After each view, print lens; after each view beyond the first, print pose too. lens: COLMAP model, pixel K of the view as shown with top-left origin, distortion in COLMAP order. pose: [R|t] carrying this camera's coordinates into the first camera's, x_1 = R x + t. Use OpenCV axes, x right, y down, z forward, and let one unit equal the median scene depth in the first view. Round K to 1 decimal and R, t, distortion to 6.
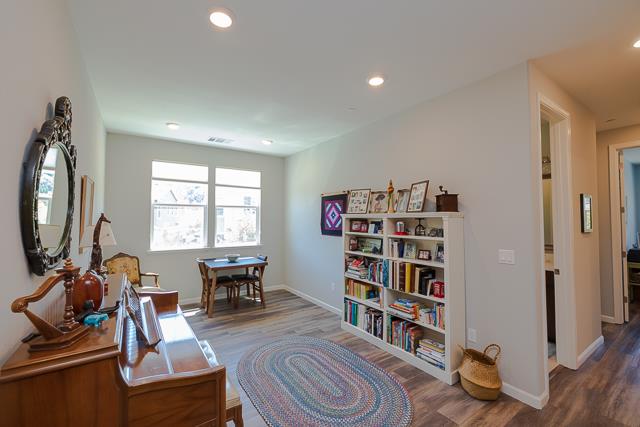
lens RADIAL K [[273.4, 0, 317.0], [0, 273.4, 210.5], [0, 0, 1]] dist [0.000378, 0.000164]
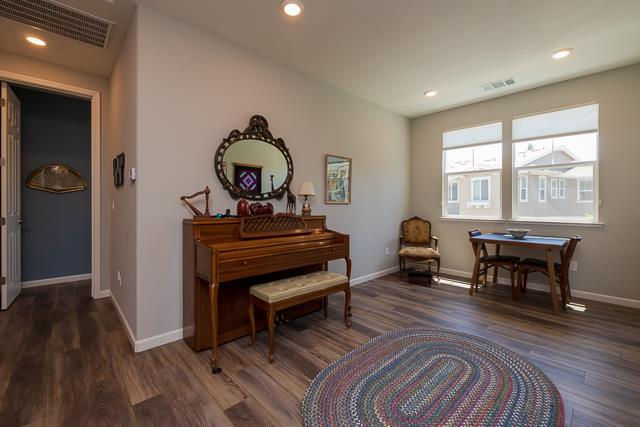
lens RADIAL K [[278.3, 0, 323.6], [0, 278.3, 208.6], [0, 0, 1]] dist [-0.001746, -0.000284]
pose [[0.147806, 0.006719, -0.988994, 0.389756], [0.026524, 0.999590, 0.010755, 0.087665], [0.988661, -0.027822, 0.147568, 0.384156]]
